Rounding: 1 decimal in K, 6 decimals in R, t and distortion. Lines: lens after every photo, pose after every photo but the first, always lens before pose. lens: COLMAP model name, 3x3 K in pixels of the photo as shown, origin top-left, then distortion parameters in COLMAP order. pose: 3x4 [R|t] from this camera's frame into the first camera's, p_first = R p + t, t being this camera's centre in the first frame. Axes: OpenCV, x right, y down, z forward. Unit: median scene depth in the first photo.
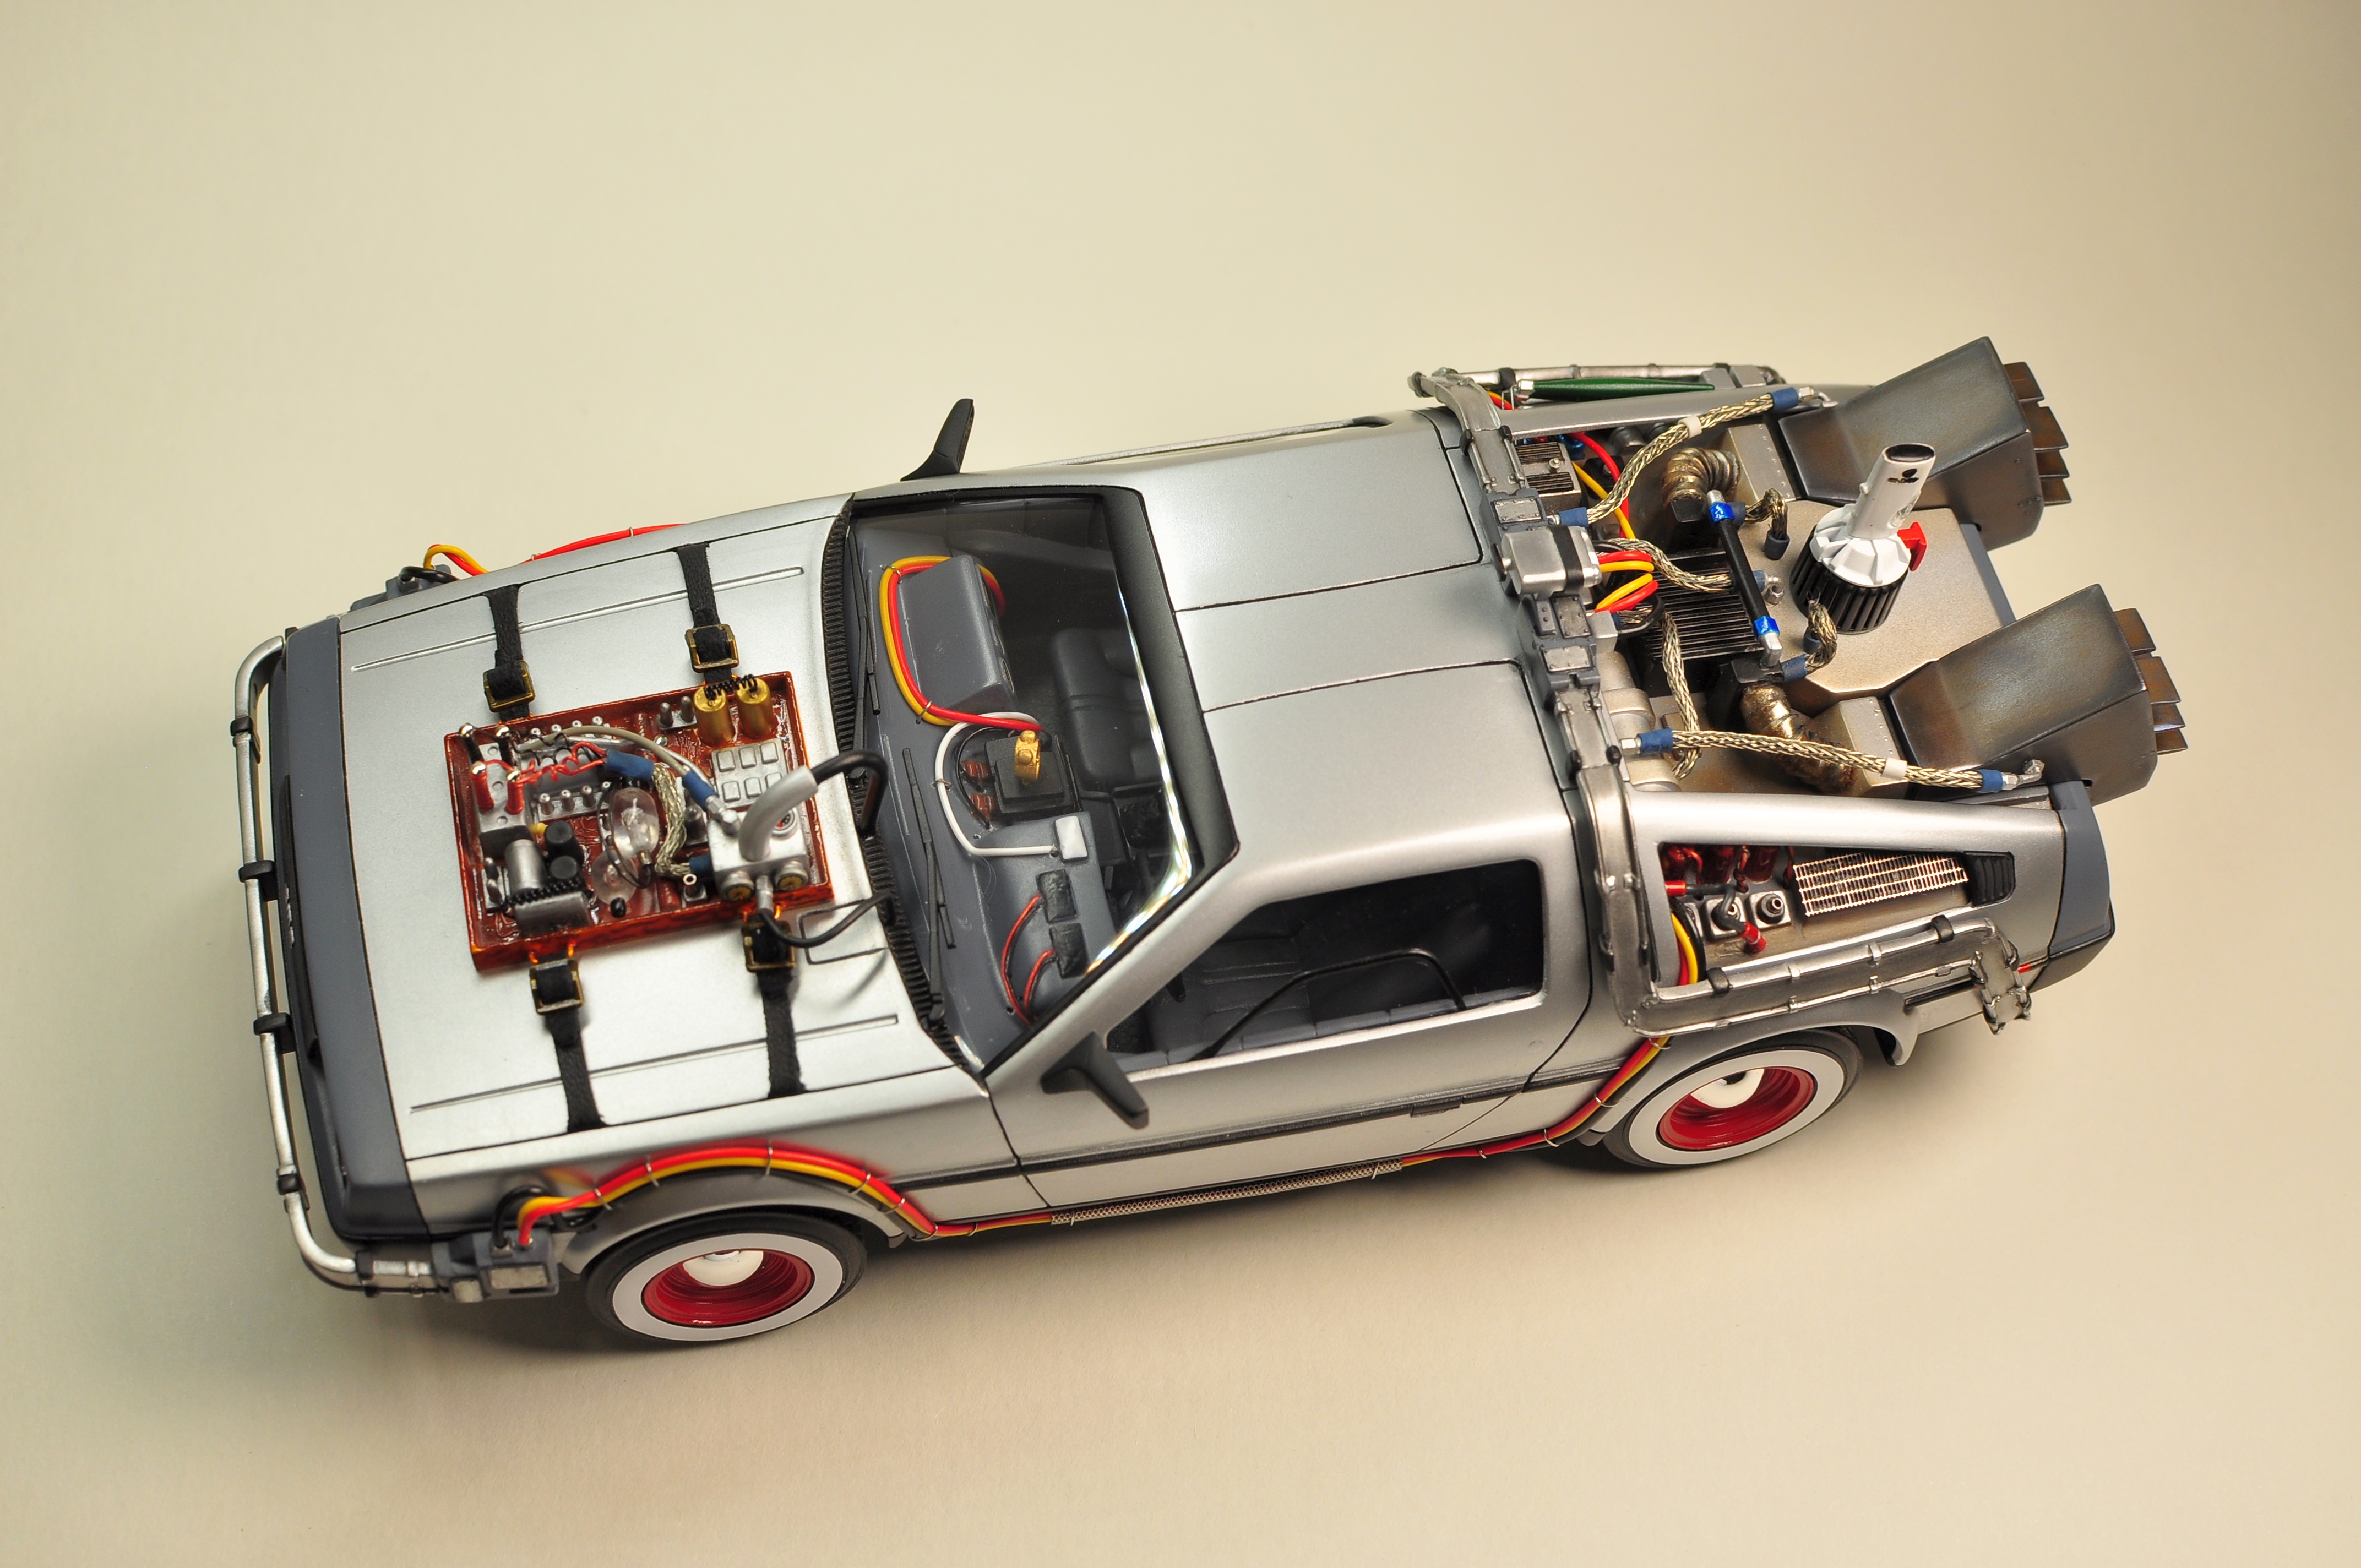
lens RADIAL K [[3657.5, 0, 1183.4], [0, 3657.5, 771.3], [0, 0, 1]] dist [-0.216366, 0.000000]
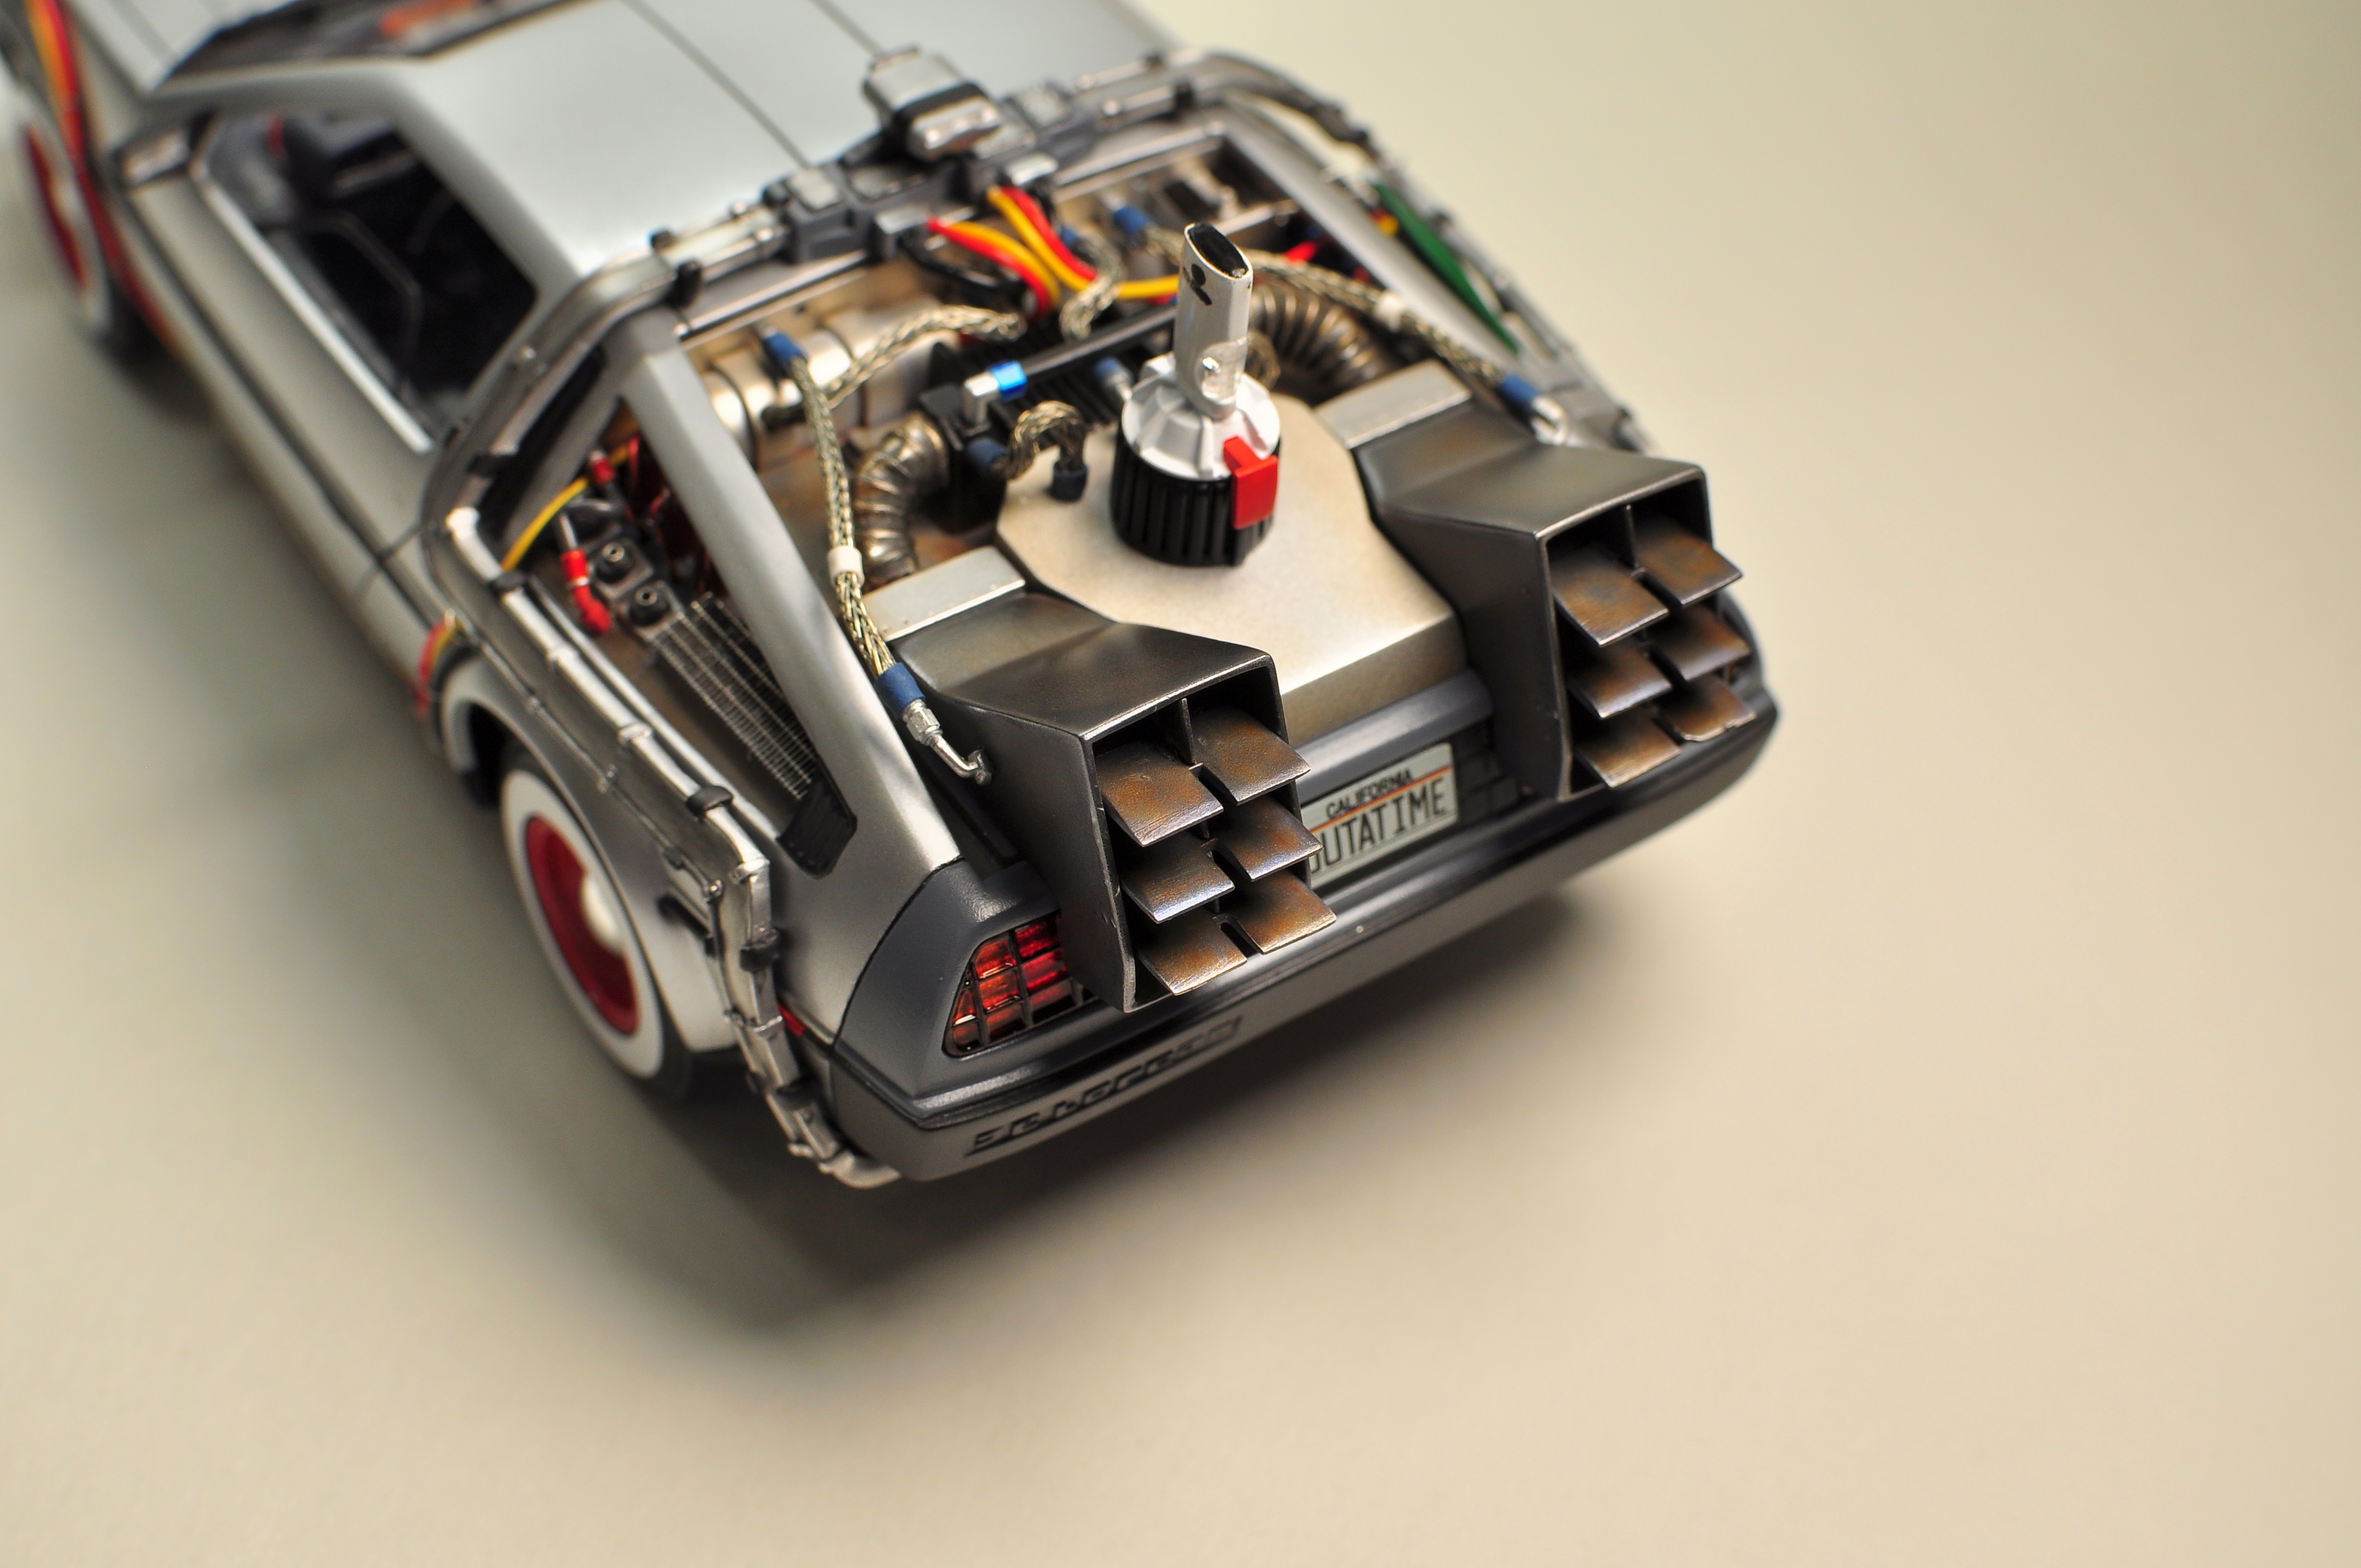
lens RADIAL K [[3657.5, 0, 1182.5], [0, 3657.5, 777.7], [0, 0, 1]] dist [-0.216366, 0.000000]
pose [[0.362044, 0.621243, -0.694969, 0.686693], [-0.770731, 0.618843, 0.151681, -0.121108], [0.524307, 0.480719, 0.702859, 0.591654]]
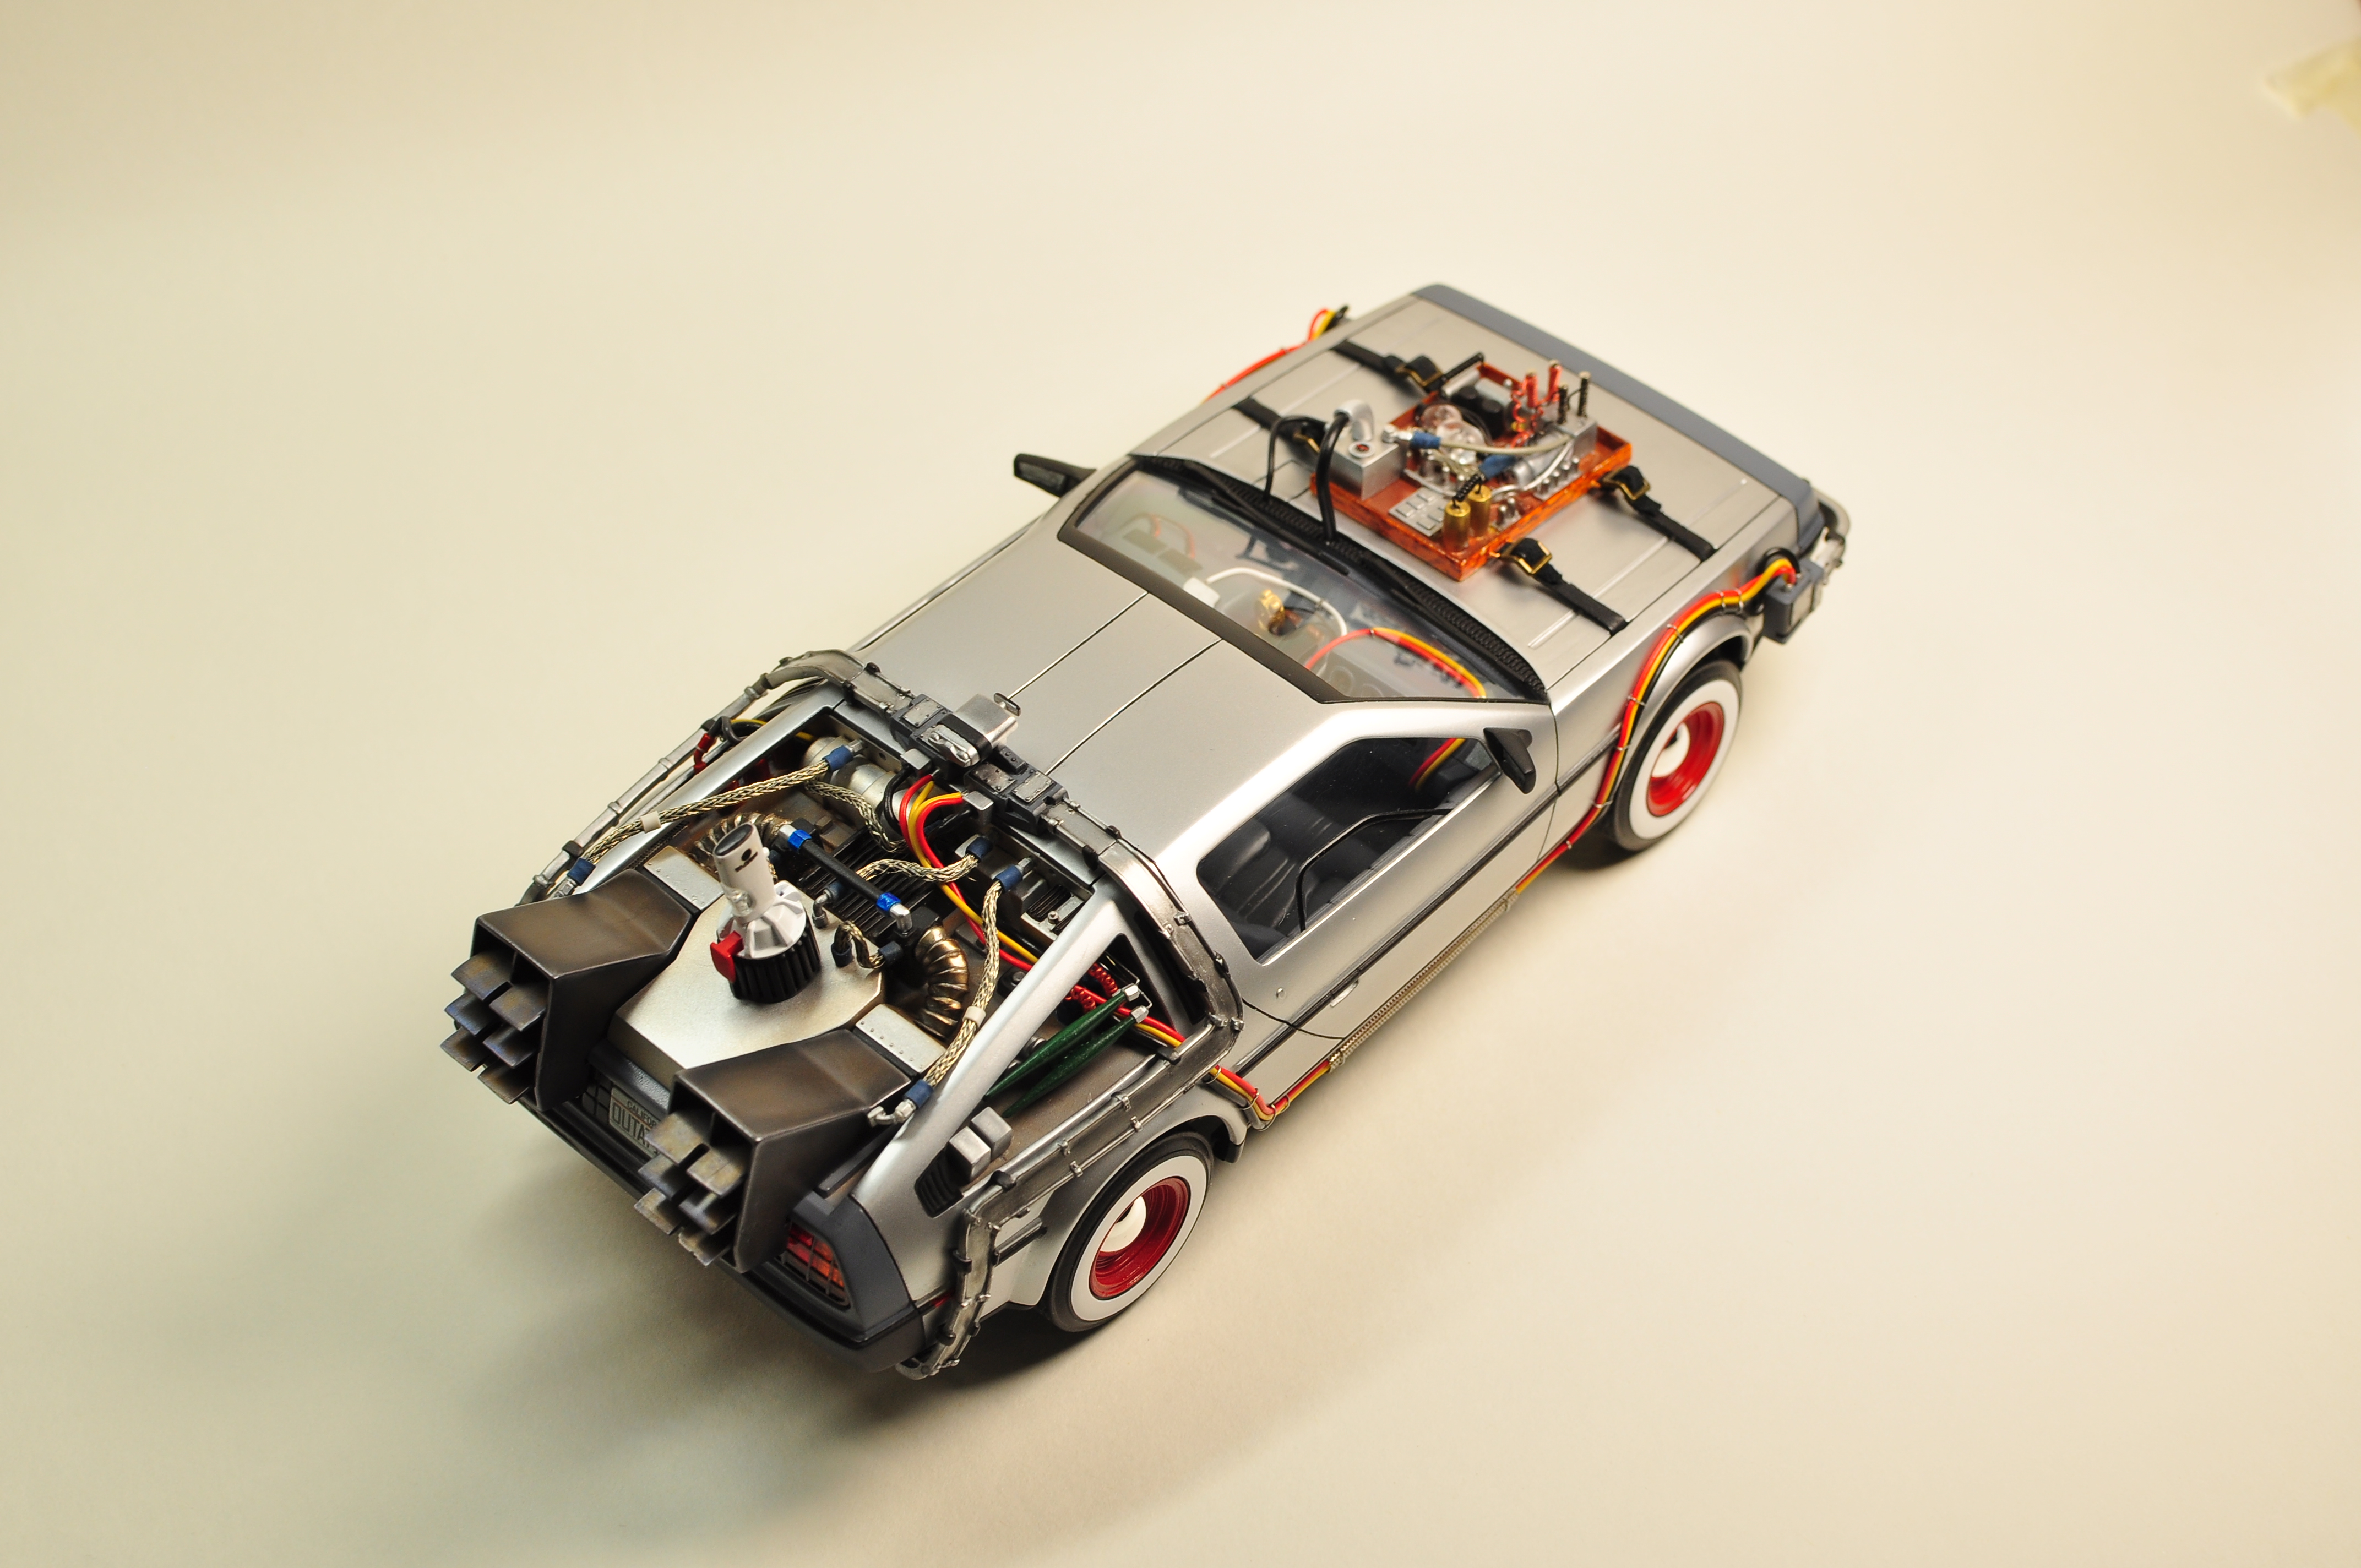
lens RADIAL K [[3657.5, 0, 1184.5], [0, 3657.5, 788.6], [0, 0, 1]] dist [-0.216366, 0.000000]
pose [[-0.825056, 0.383887, -0.414624, 0.539385], [-0.478217, -0.083534, 0.874260, -1.120464], [0.300982, 0.919594, 0.252502, 0.737617]]
